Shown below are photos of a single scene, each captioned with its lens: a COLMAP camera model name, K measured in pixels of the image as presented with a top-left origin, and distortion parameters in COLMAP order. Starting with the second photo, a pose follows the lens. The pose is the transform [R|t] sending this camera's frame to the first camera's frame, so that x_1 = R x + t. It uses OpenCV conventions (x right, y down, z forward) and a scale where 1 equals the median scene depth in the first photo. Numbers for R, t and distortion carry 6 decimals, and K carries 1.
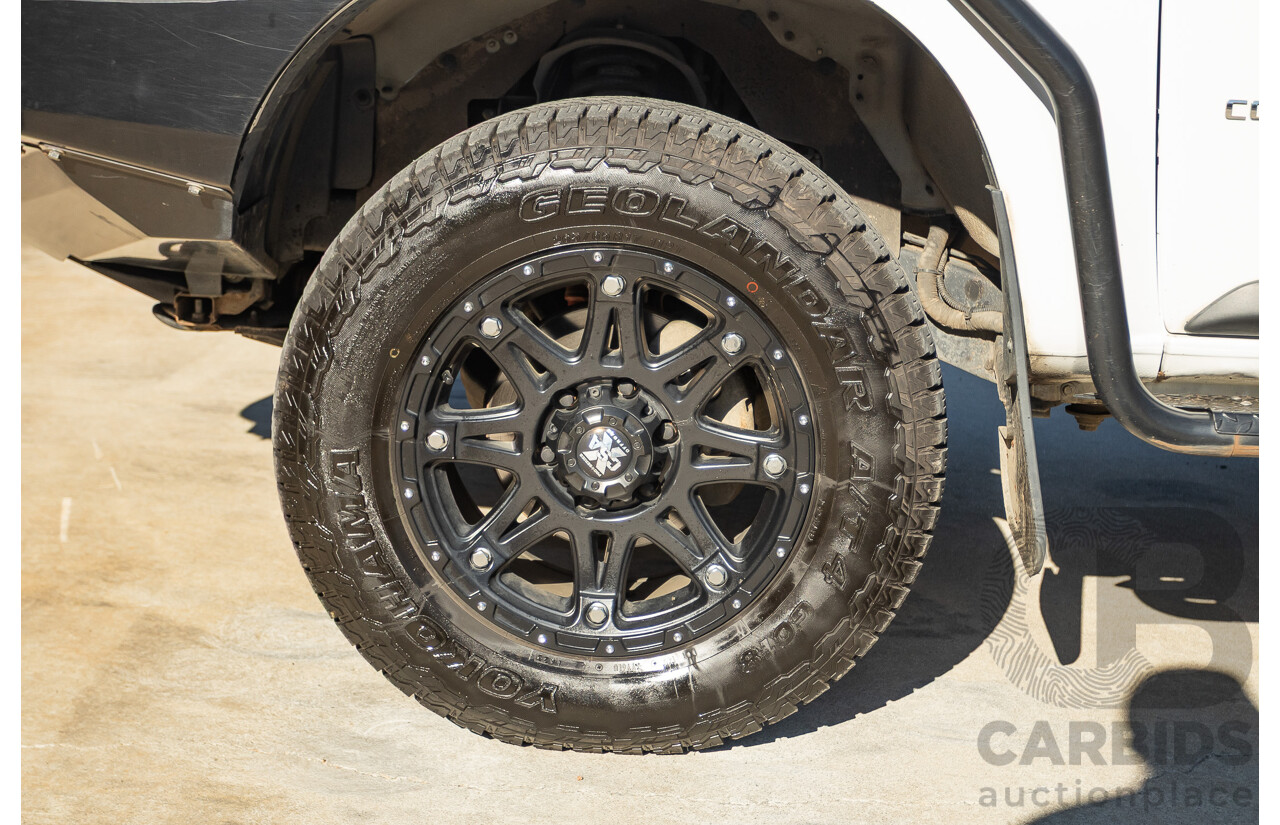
lens RADIAL K [[2066.2, 0, 633.5], [0, 2066.2, 398.0], [0, 0, 1]] dist [-0.022487, -0.009193]
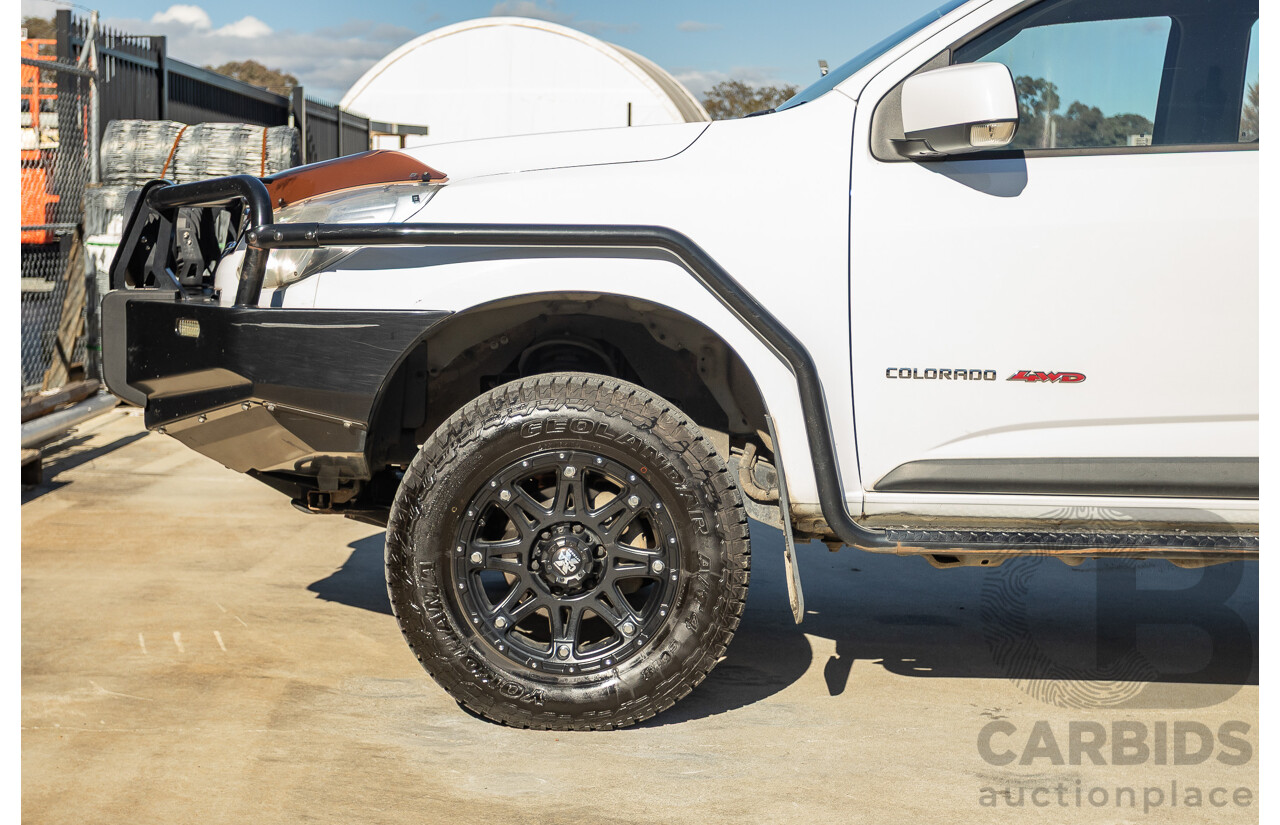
lens RADIAL K [[2125.5, 0, 633.5], [0, 2125.5, 386.5], [0, 0, 1]] dist [-0.043689, 0.148624]
pose [[0.998759, -0.017472, 0.046638, -0.040471], [0.023825, 0.989959, -0.139334, 0.138160], [-0.043736, 0.140272, 0.989147, -0.916131]]
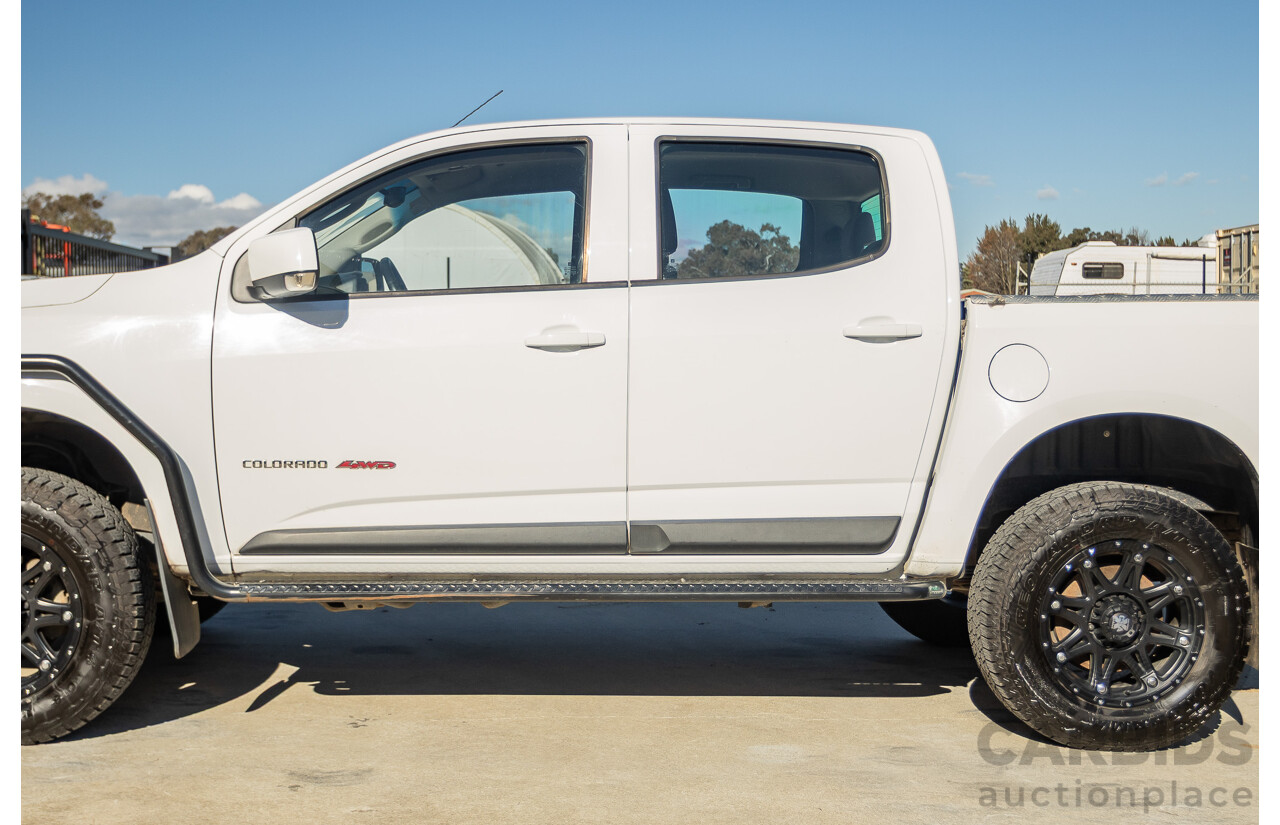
lens RADIAL K [[1586.1, 0, 635.6], [0, 1586.1, 410.8], [0, 0, 1]] dist [0.007732, -0.025790]
pose [[0.993075, -0.030140, 0.113547, 0.522608], [0.049528, 0.983850, -0.172008, 0.147643], [-0.106529, 0.176441, 0.978530, -0.925475]]
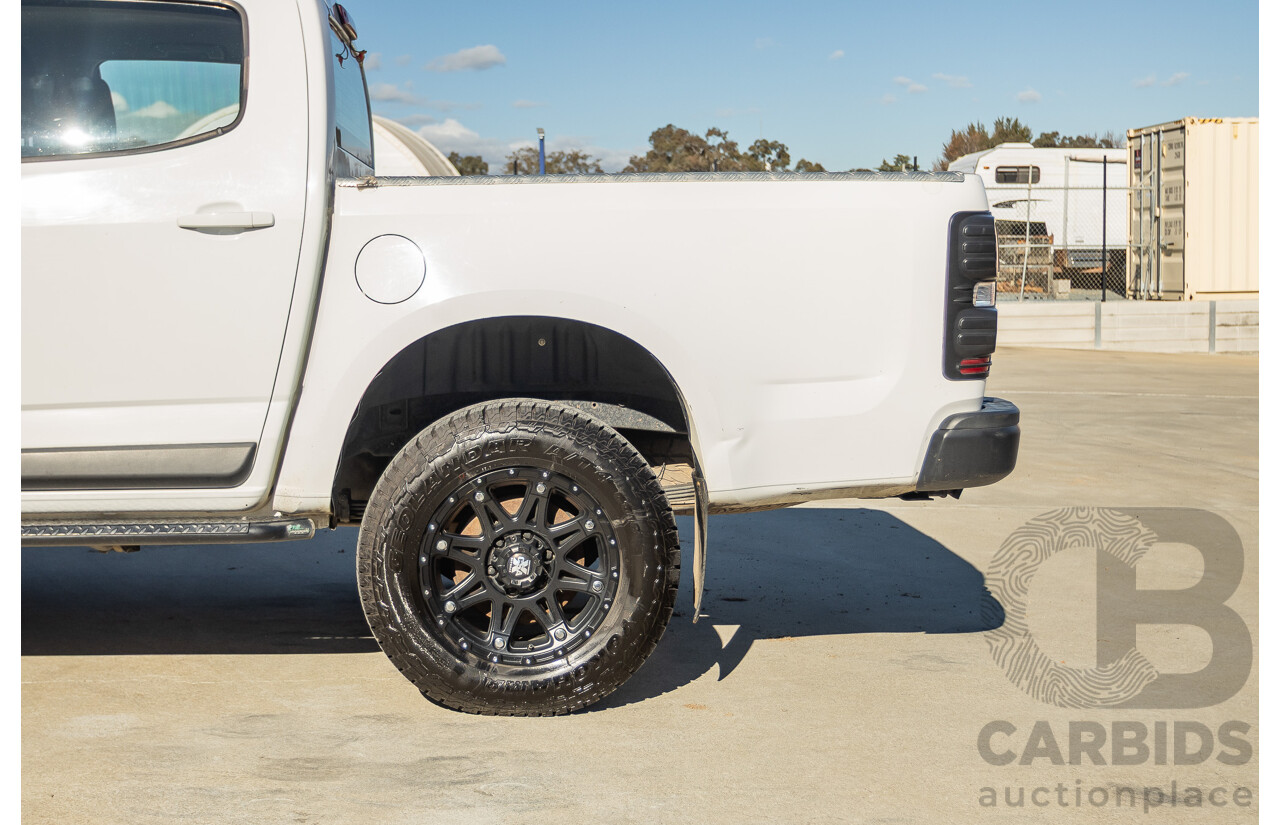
lens RADIAL K [[1711.1, 0, 643.4], [0, 1711.1, 411.5], [0, 0, 1]] dist [-0.033203, 0.091641]
pose [[0.987805, -0.045020, 0.149044, 1.183363], [0.063843, 0.990224, -0.124017, 0.167570], [-0.142004, 0.132020, 0.981023, -0.814555]]
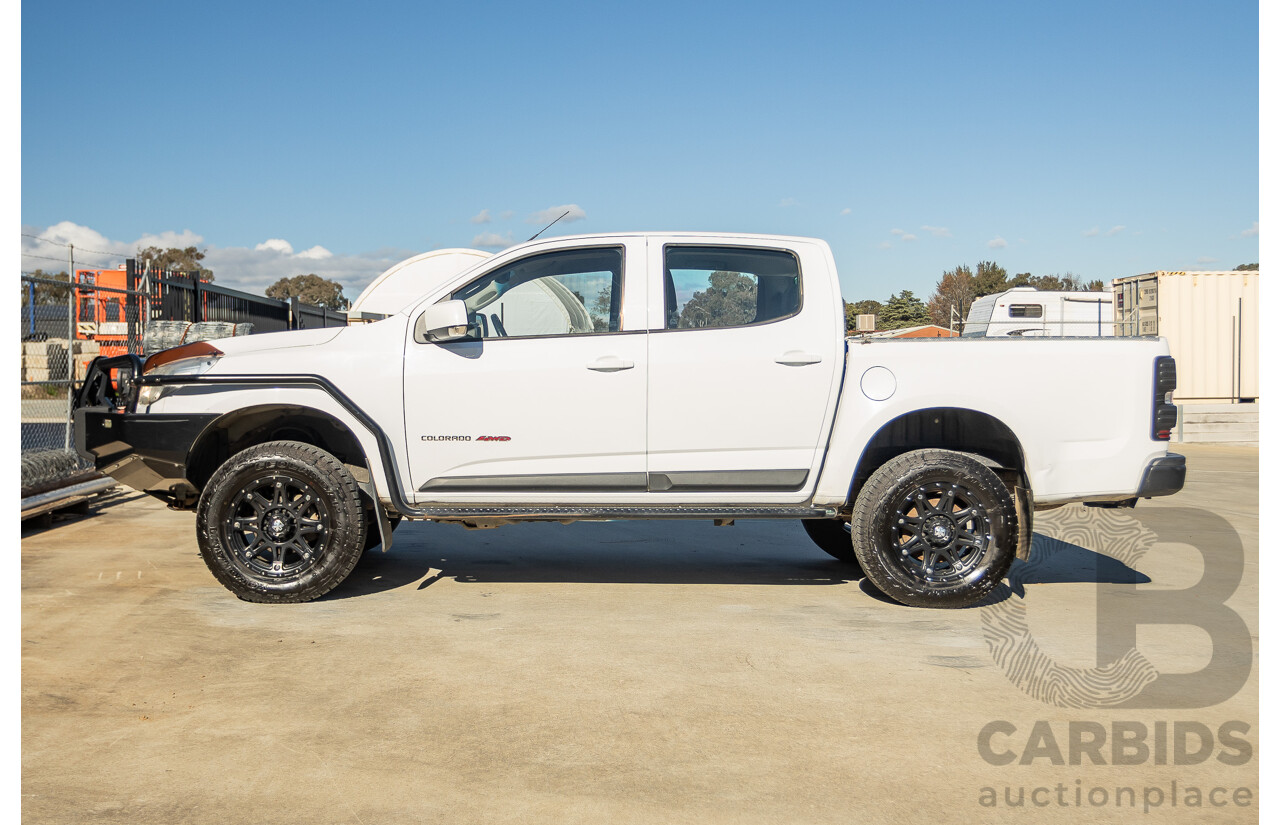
lens RADIAL K [[1338.1, 0, 635.6], [0, 1338.1, 409.6], [0, 0, 1]] dist [-0.017045, -0.002159]
pose [[0.994122, -0.030913, 0.103763, 0.424362], [0.049916, 0.981305, -0.185876, 0.328650], [-0.096077, 0.189963, 0.977079, -1.709190]]
